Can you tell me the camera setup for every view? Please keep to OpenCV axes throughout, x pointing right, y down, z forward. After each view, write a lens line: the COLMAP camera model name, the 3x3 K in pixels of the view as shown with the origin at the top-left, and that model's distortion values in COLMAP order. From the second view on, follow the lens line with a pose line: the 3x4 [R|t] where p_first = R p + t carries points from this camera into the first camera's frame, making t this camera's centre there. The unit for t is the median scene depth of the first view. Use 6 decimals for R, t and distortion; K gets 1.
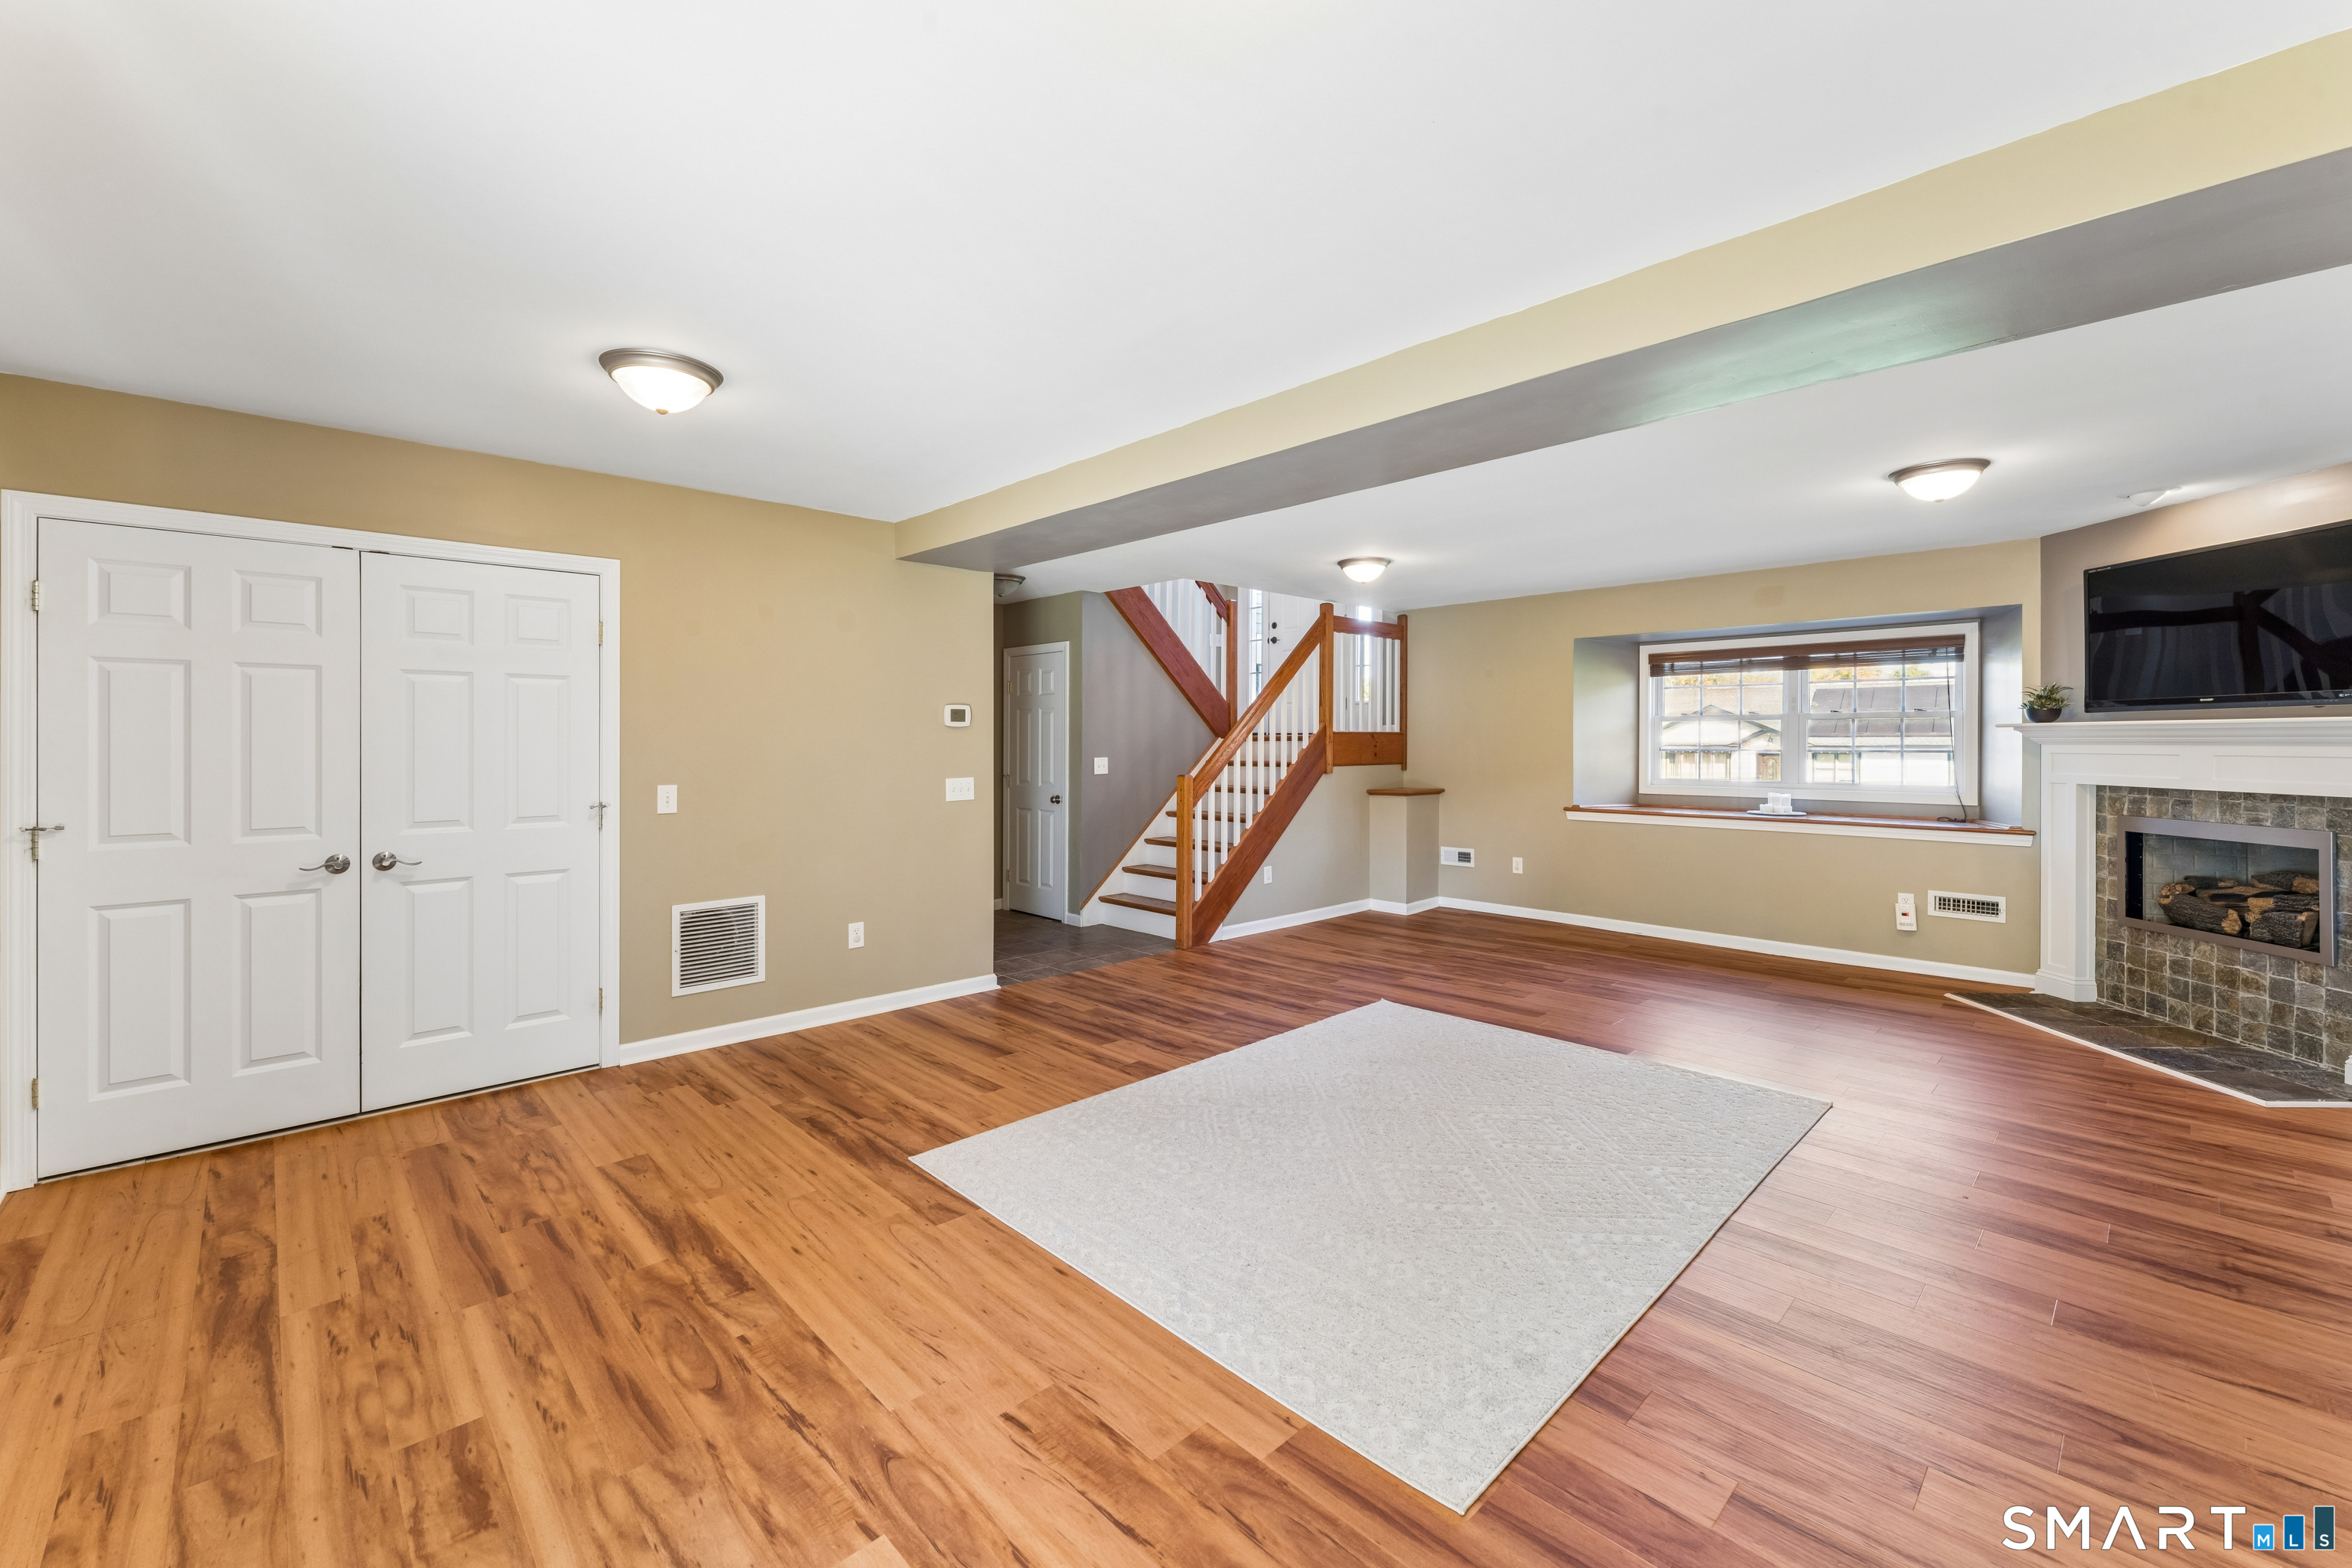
lens RADIAL K [[993.5, 0, 1175.8], [0, 993.5, 761.0], [0, 0, 1]] dist [-0.002925, 0.000051]
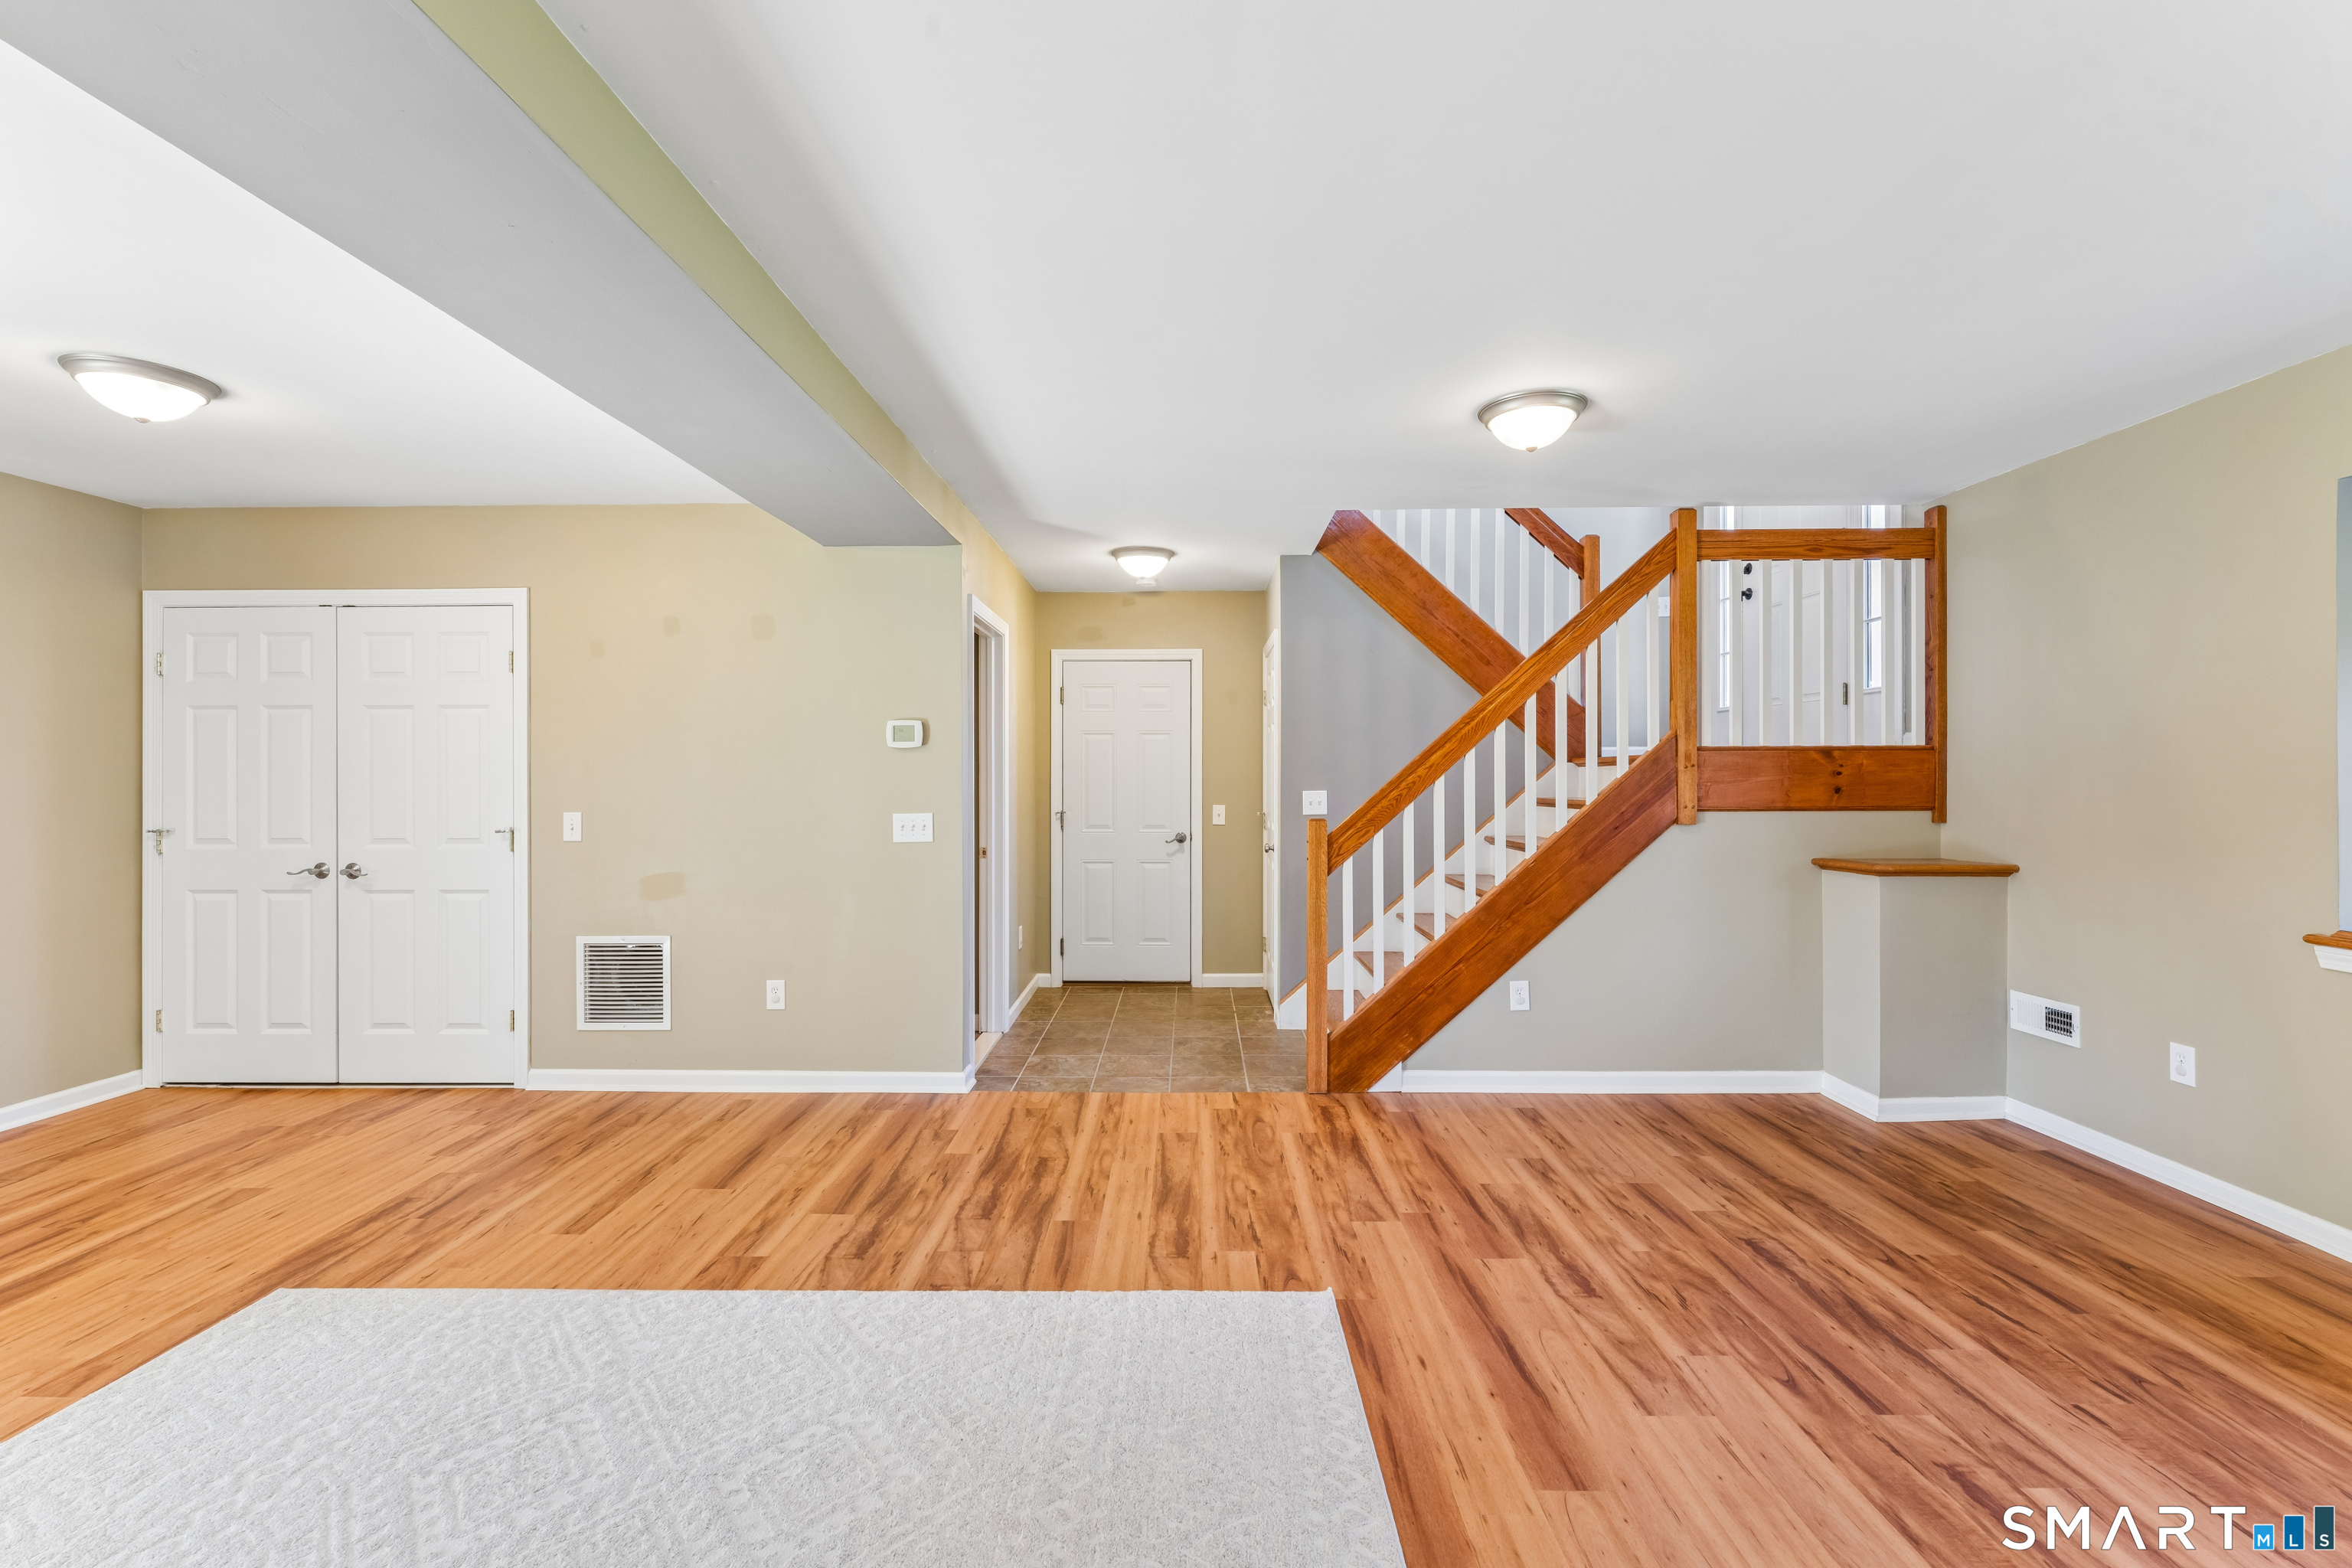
lens RADIAL K [[1025.1, 0, 1176.5], [0, 1025.1, 782.7], [0, 0, 1]] dist [-0.002744, -0.000340]
pose [[0.699302, 0.004146, -0.714814, 0.580940], [-0.011906, 0.999912, -0.005847, -0.005346], [0.714727, 0.012599, 0.699290, 0.670722]]
